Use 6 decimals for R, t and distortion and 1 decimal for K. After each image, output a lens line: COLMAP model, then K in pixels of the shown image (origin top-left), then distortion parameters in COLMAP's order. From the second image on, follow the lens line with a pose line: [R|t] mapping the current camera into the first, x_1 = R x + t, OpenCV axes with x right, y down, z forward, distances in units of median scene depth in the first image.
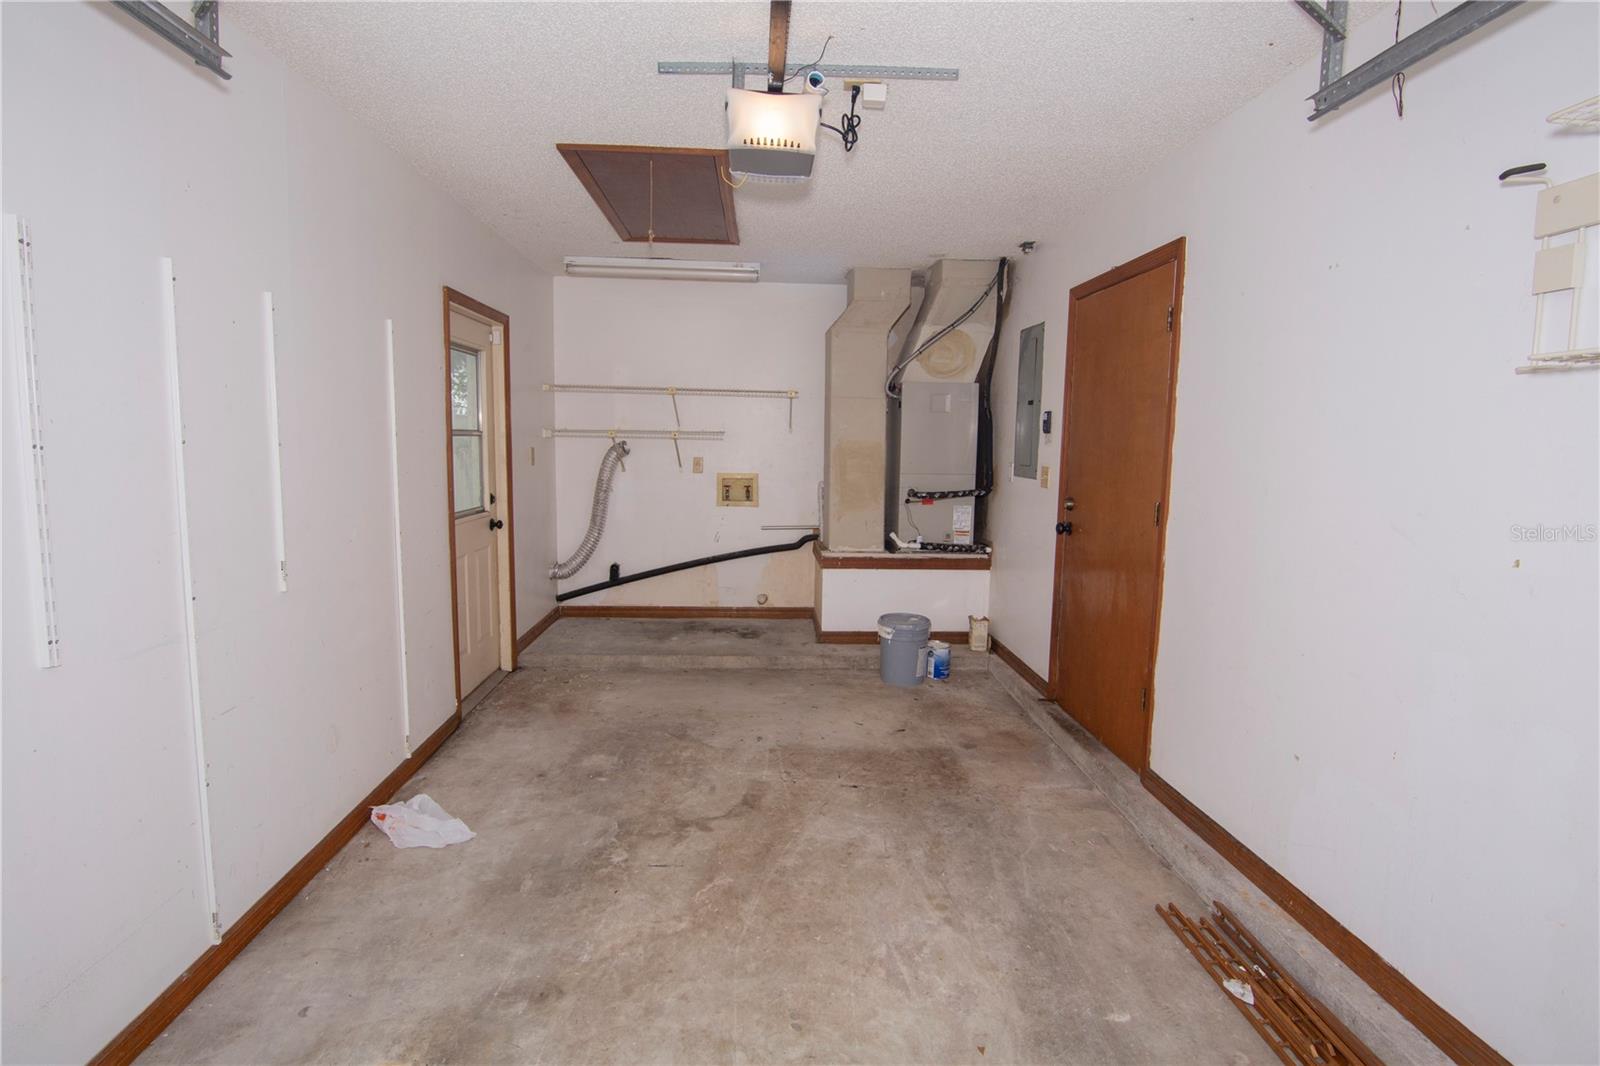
lens RADIAL K [[778.4, 0, 802.0], [0, 778.4, 530.5], [0, 0, 1]] dist [-0.002134, -0.000107]
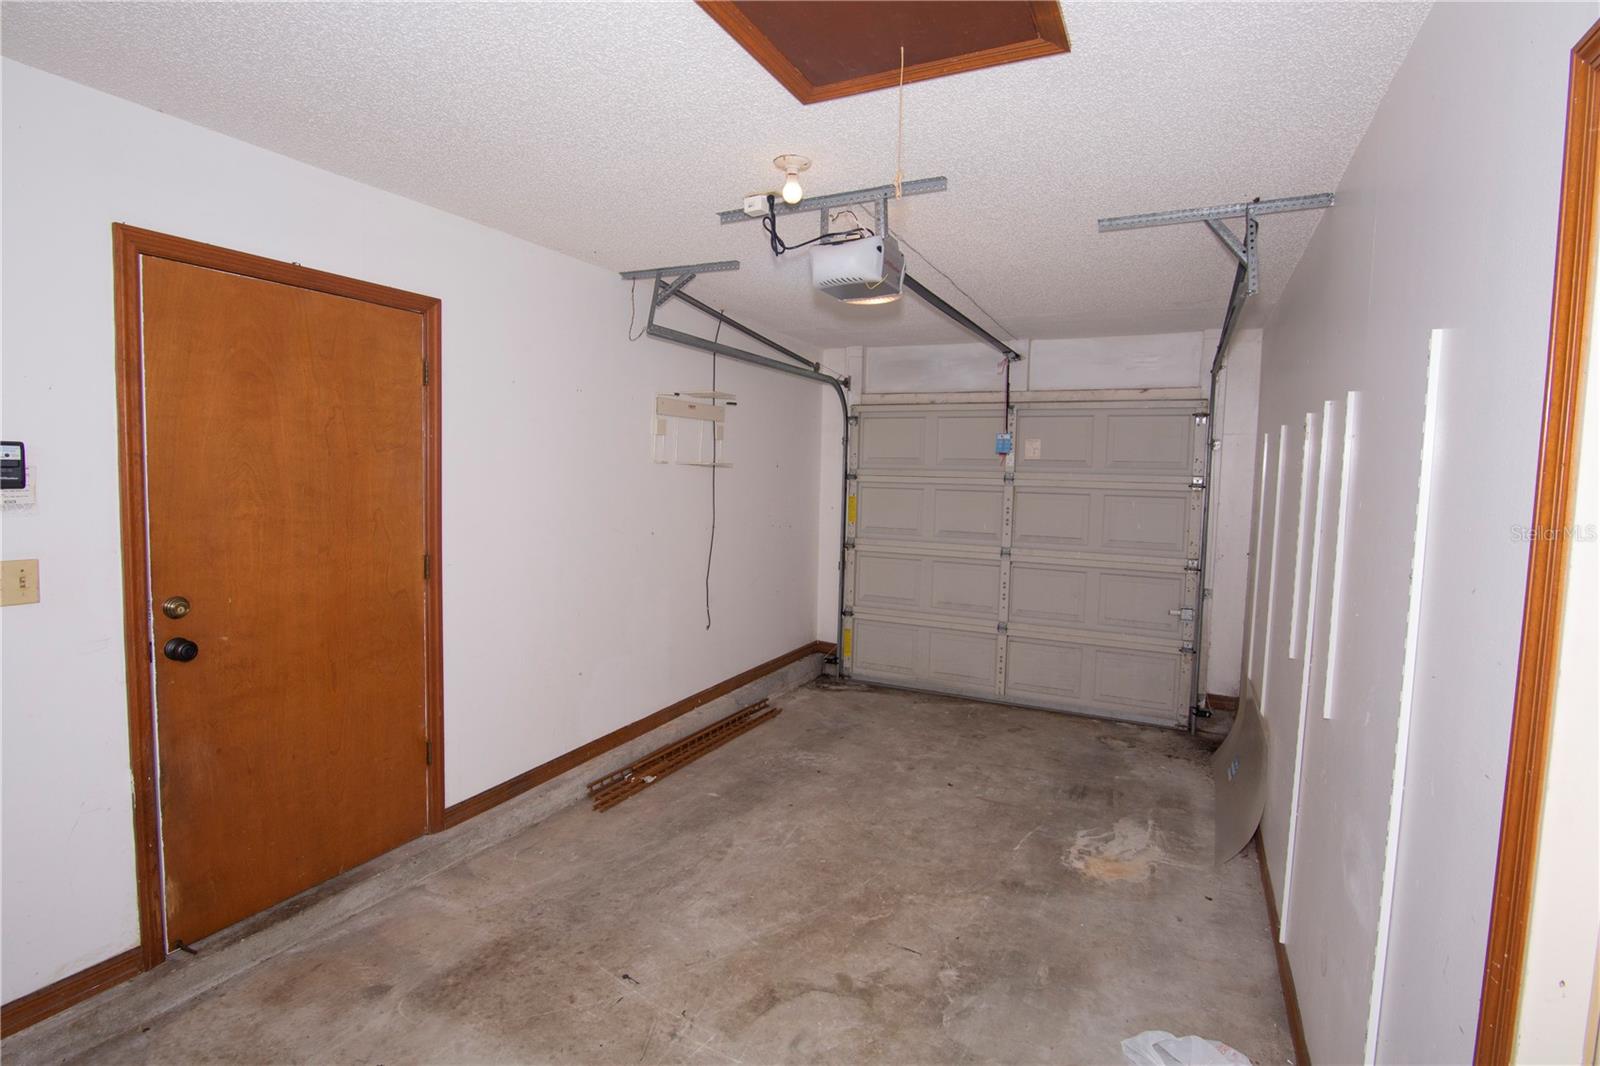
lens RADIAL K [[778.4, 0, 801.7], [0, 778.4, 528.2], [0, 0, 1]] dist [-0.002134, -0.000107]
pose [[-0.869001, -0.080271, 0.488257, -0.493550], [0.014217, 0.982296, 0.186797, -0.277546], [-0.494607, 0.169268, -0.852474, 1.790483]]
